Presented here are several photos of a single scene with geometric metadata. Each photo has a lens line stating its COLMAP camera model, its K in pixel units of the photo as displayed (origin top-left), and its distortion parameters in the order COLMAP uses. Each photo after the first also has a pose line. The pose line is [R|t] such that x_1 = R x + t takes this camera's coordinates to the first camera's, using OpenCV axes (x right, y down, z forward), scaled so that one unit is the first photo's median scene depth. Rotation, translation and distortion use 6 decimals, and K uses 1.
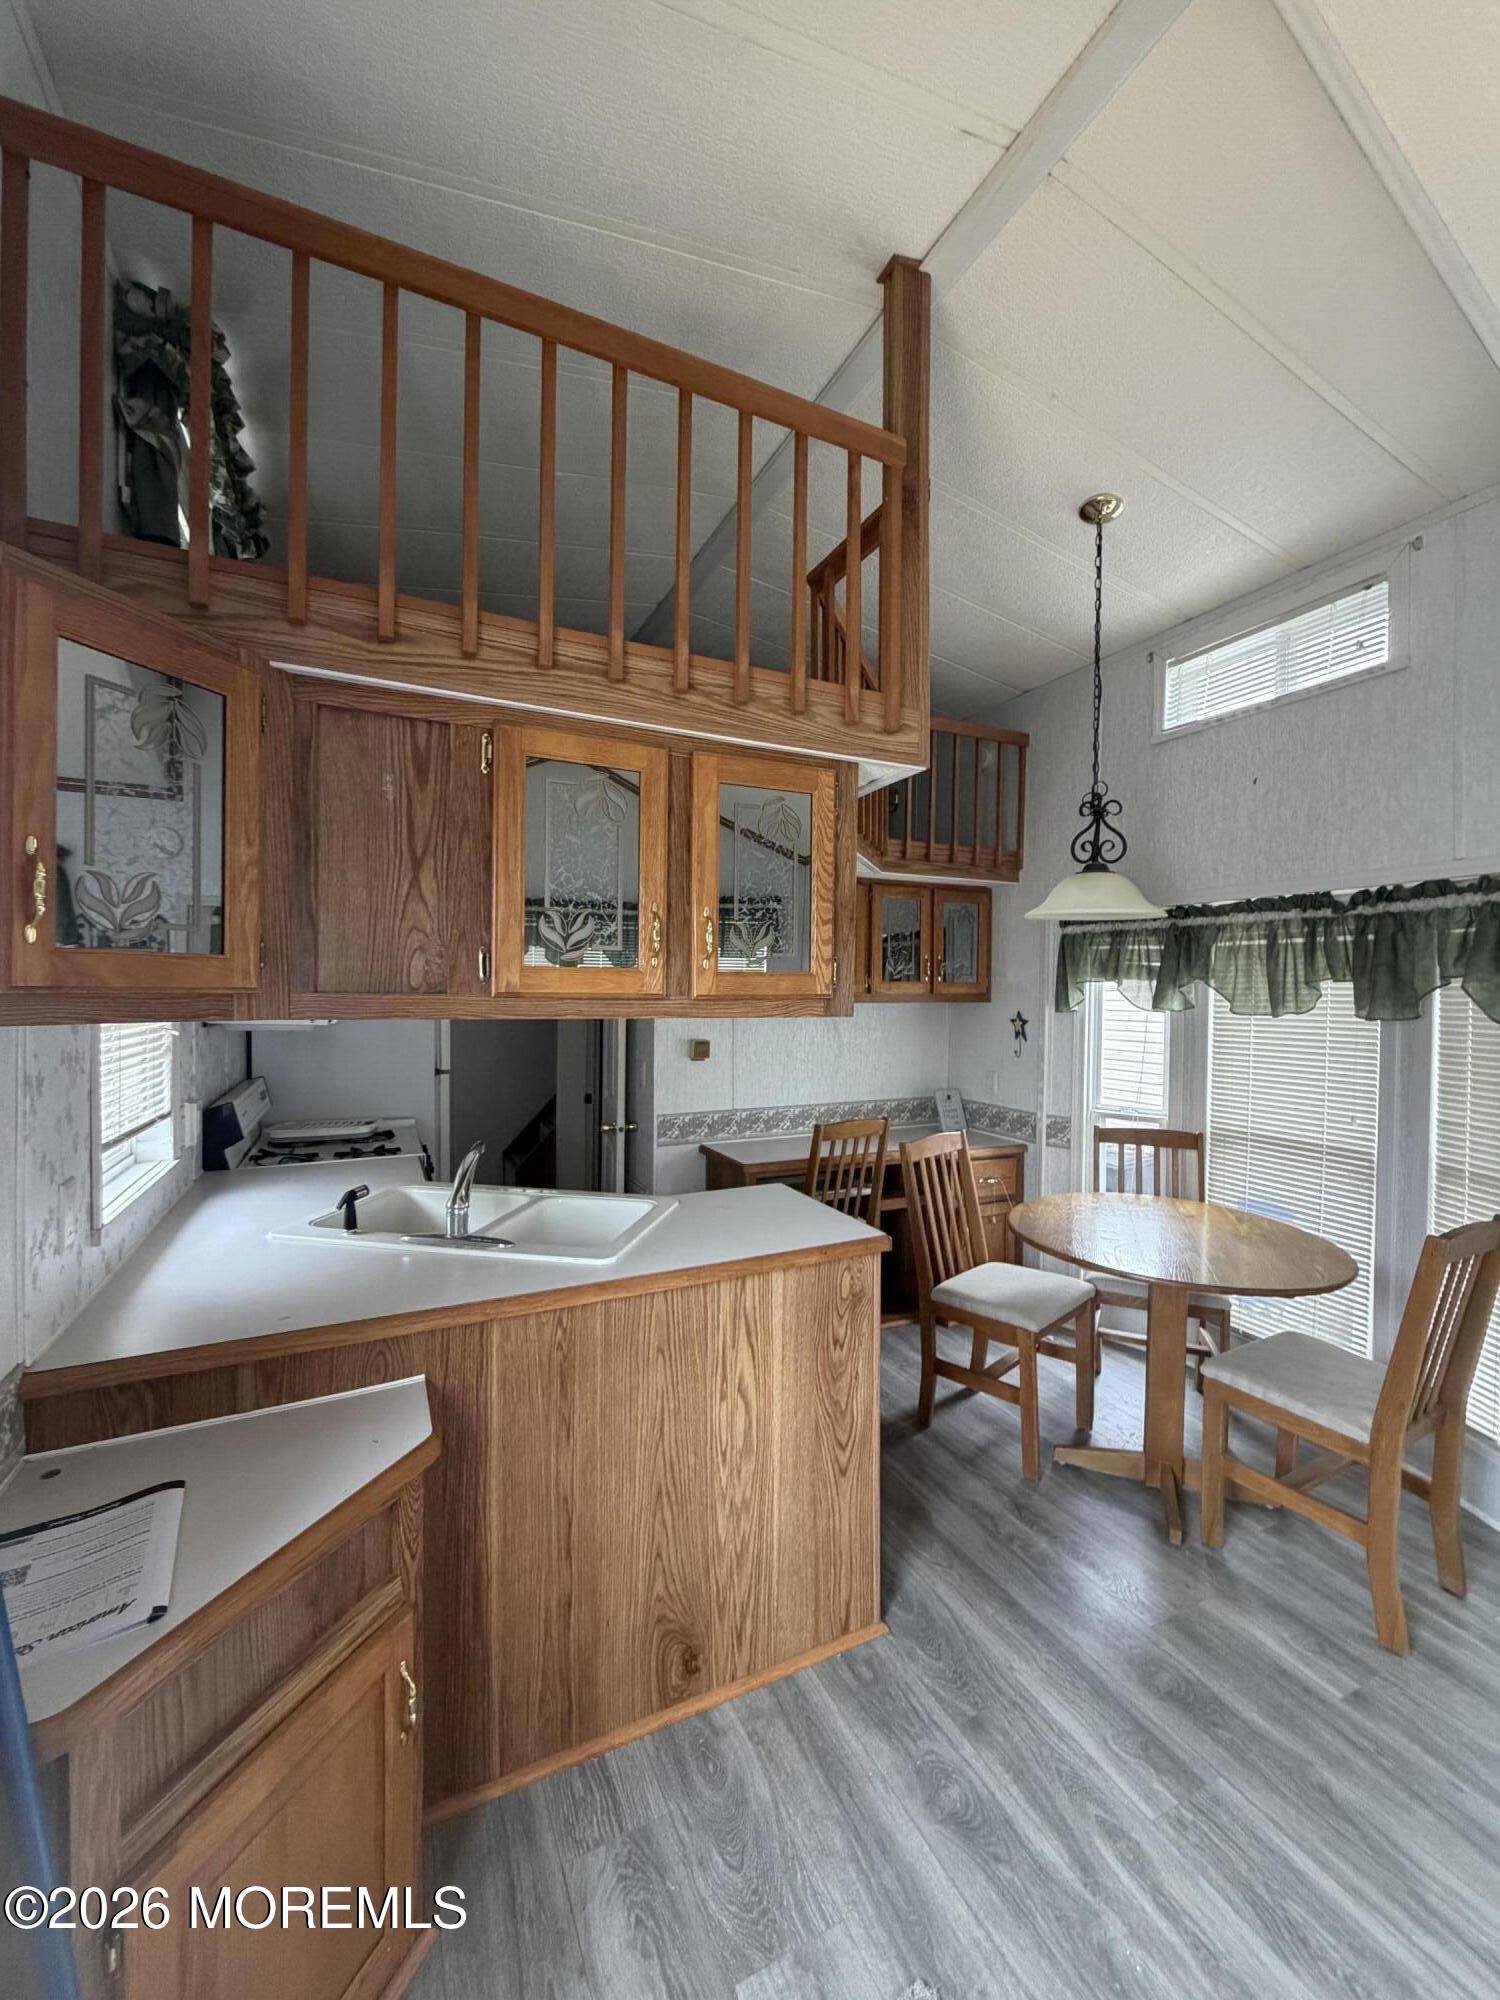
lens RADIAL K [[796.2, 0, 755.6], [0, 796.2, 997.8], [0, 0, 1]] dist [0.002416, 0.000230]
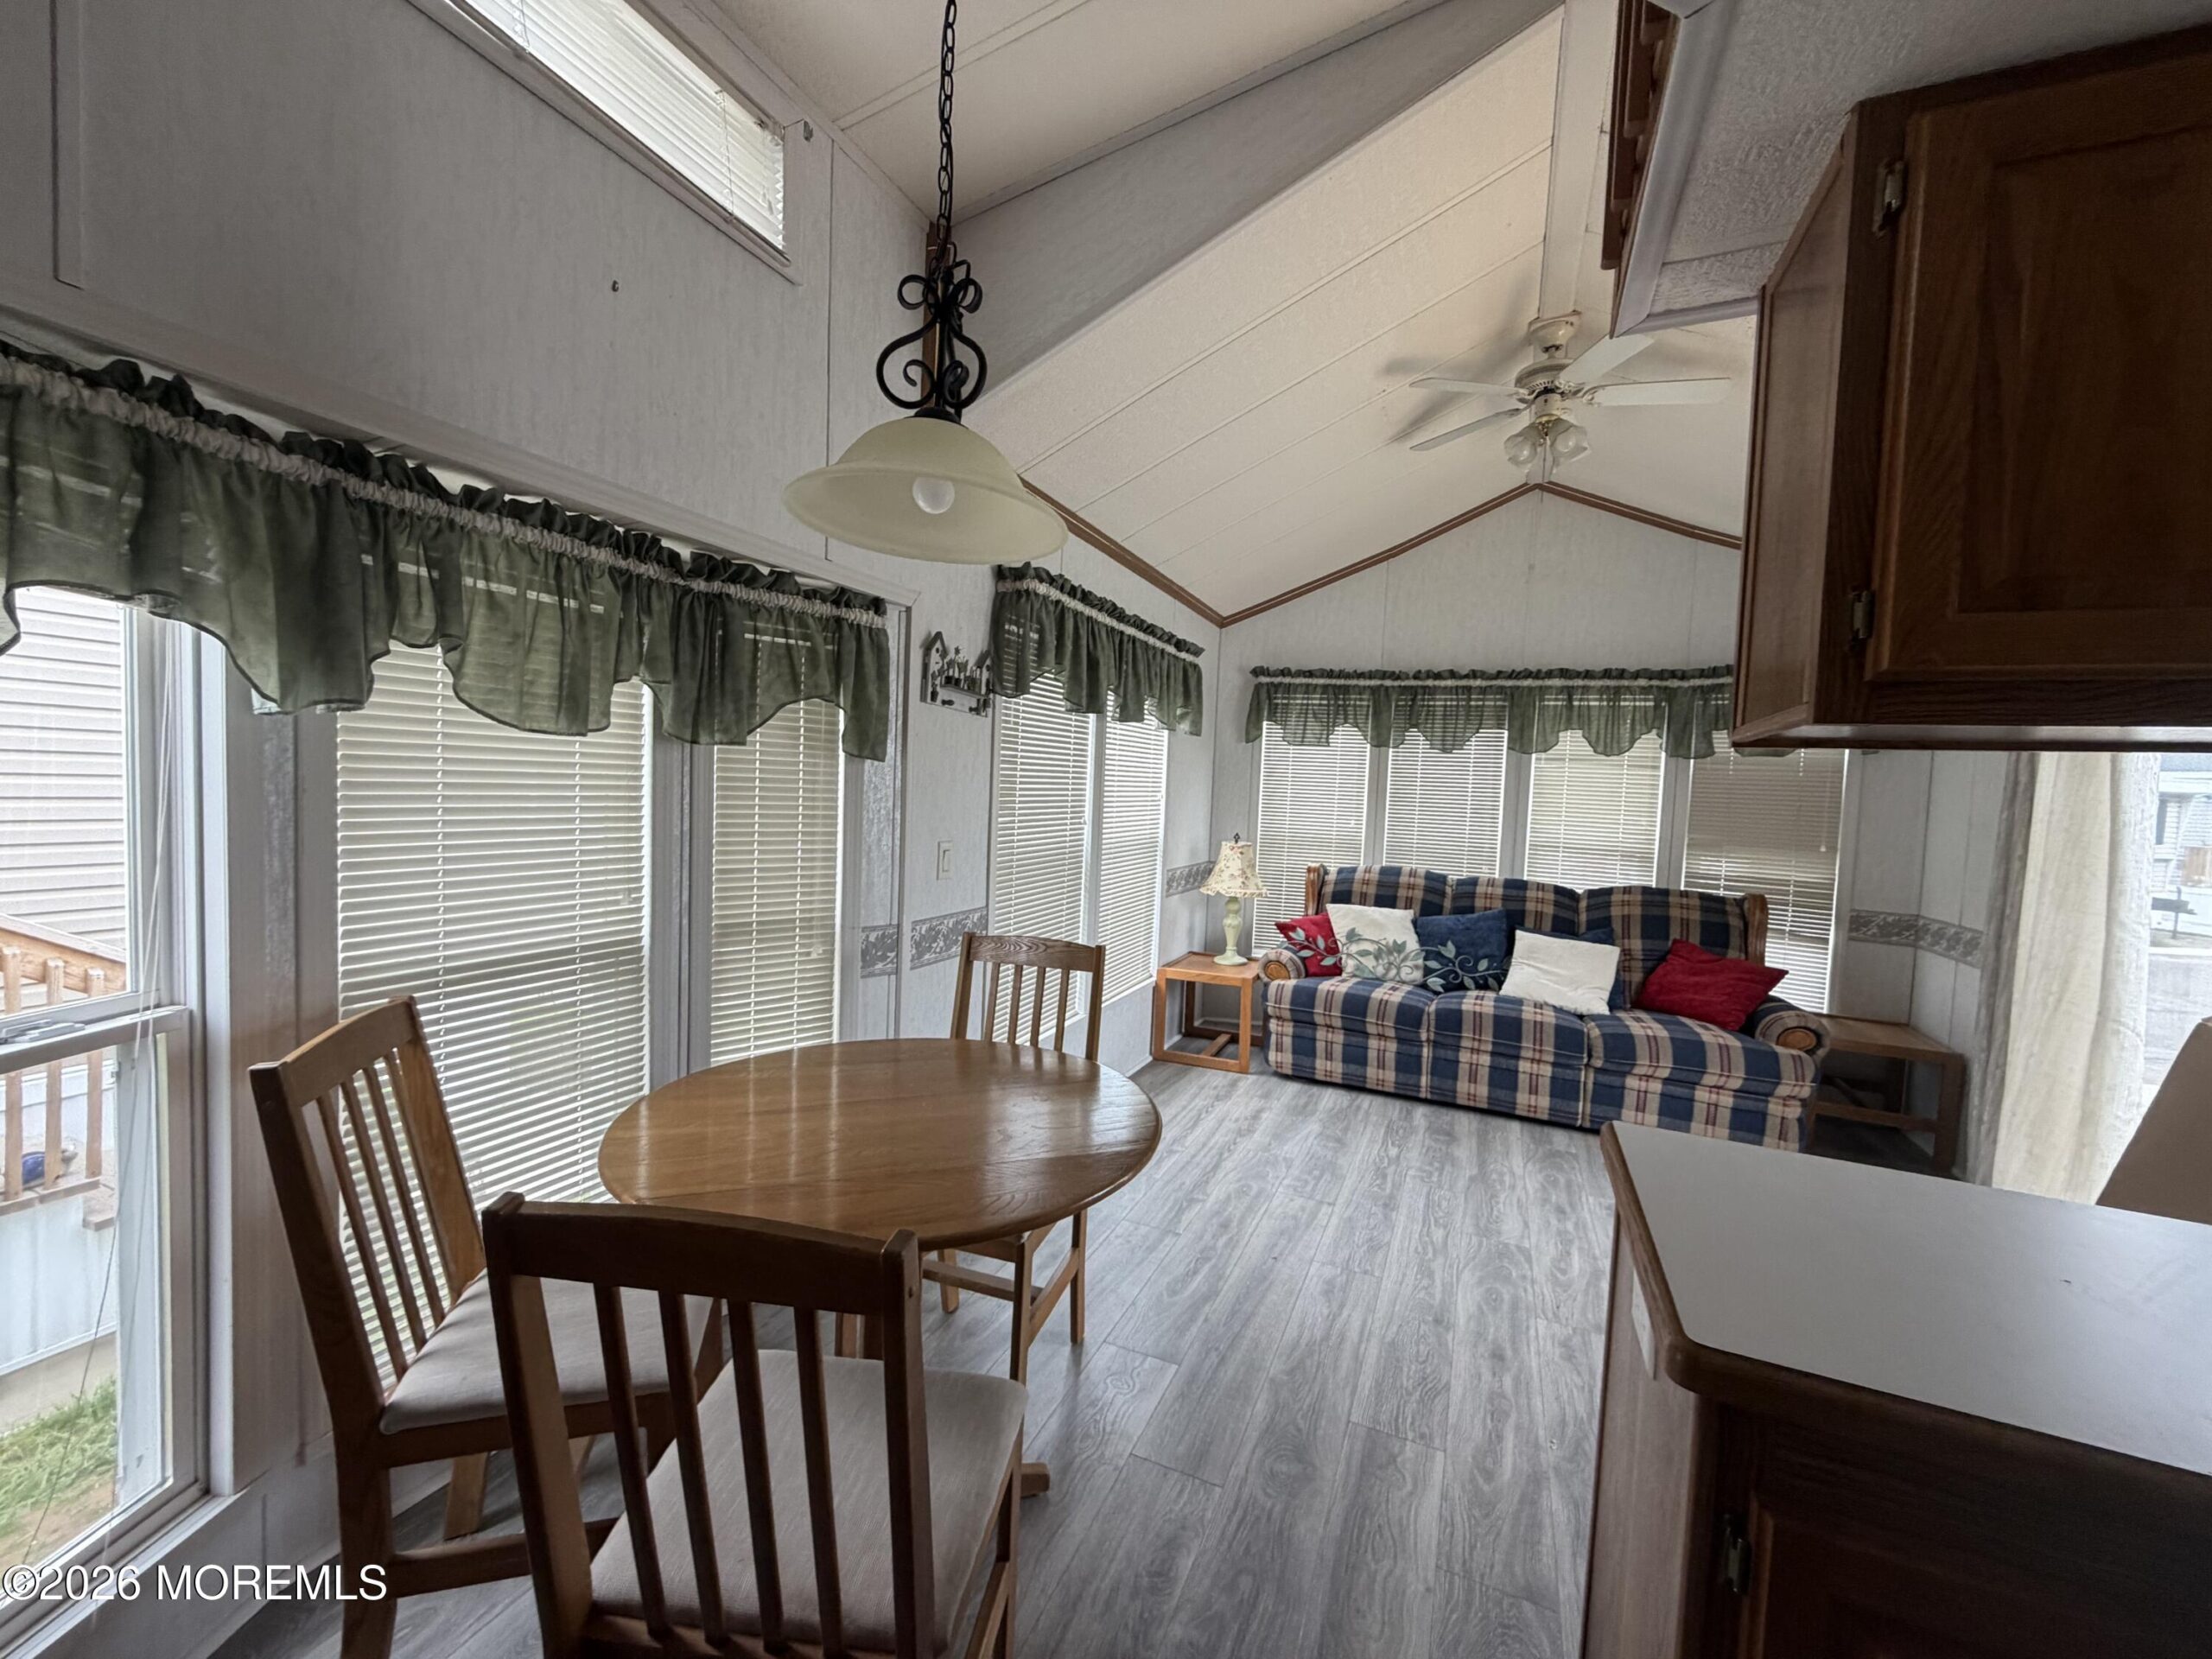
lens RADIAL K [[880.6, 0, 1101.2], [0, 880.6, 828.2], [0, 0, 1]] dist [0.002416, 0.000230]
pose [[-0.635253, -0.070766, 0.769055, -0.084844], [-0.033672, 0.997384, 0.063961, 0.060559], [-0.771570, 0.014736, -0.635974, 1.806767]]
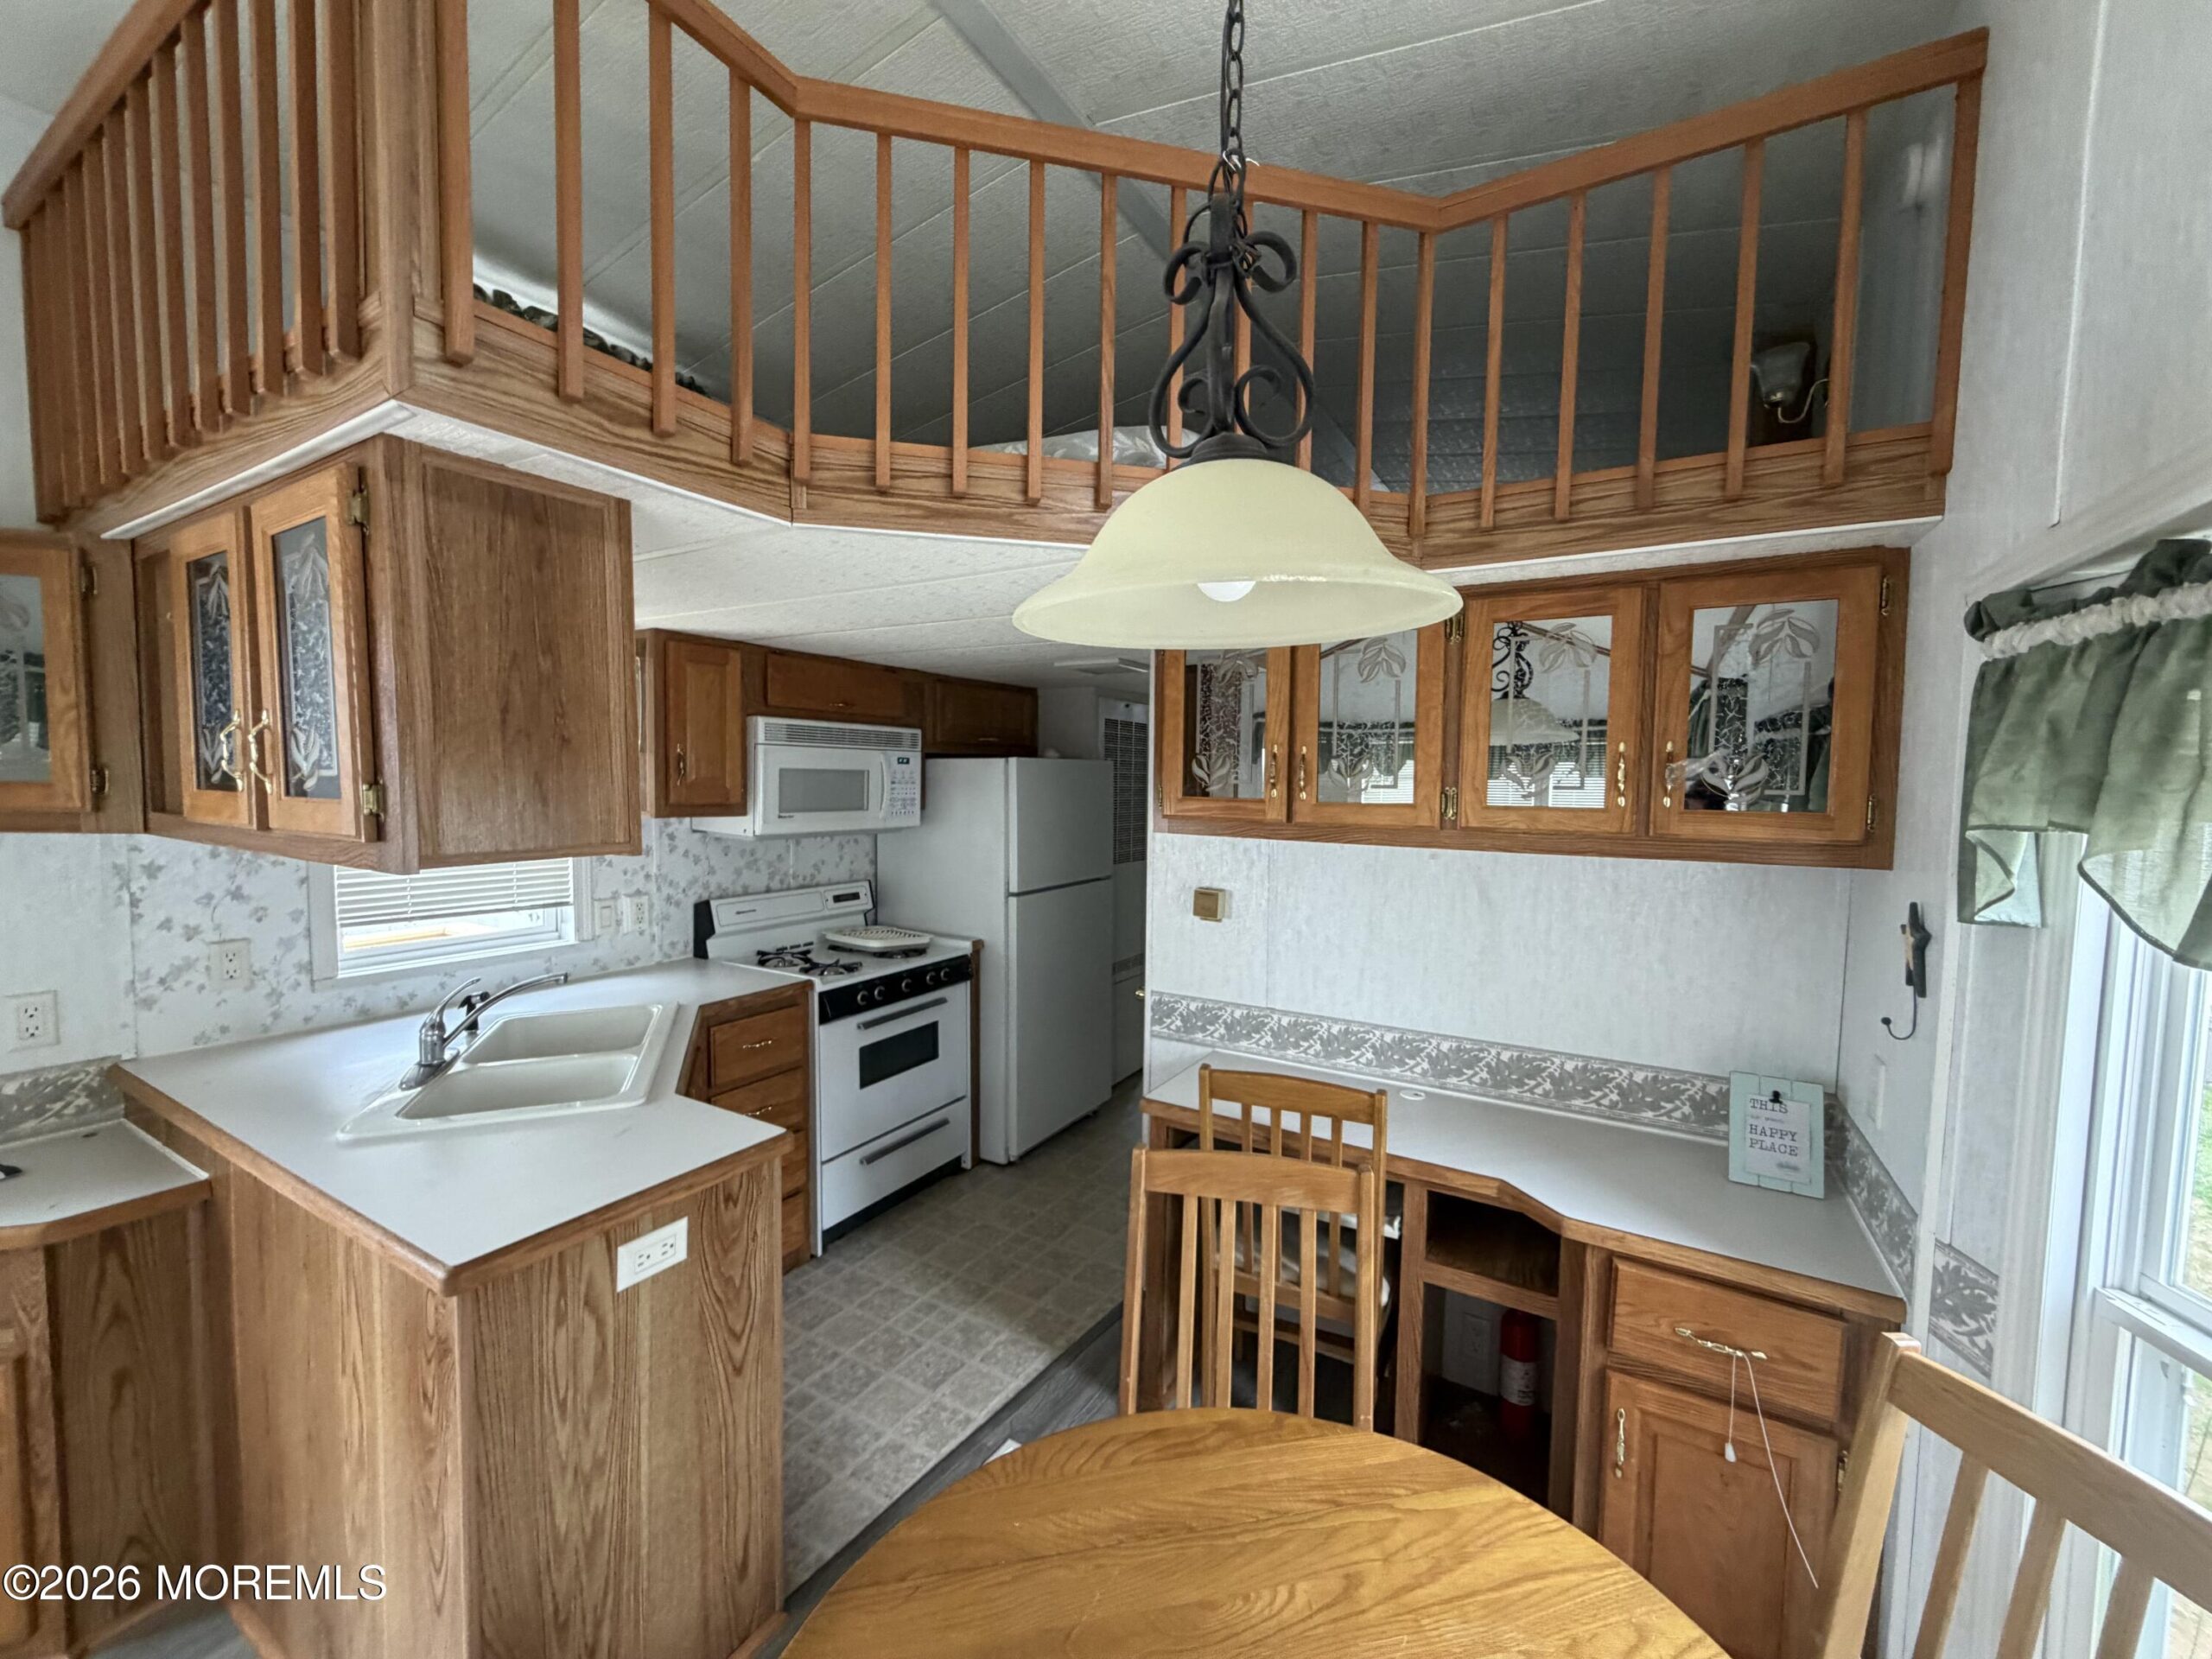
lens RADIAL K [[880.6, 0, 1101.2], [0, 880.6, 828.2], [0, 0, 1]] dist [0.002416, 0.000230]
pose [[0.546933, 0.049389, -0.835719, 0.982291], [-0.022057, 0.998762, 0.044589, -0.053613], [0.836886, -0.005954, 0.547345, 1.113823]]
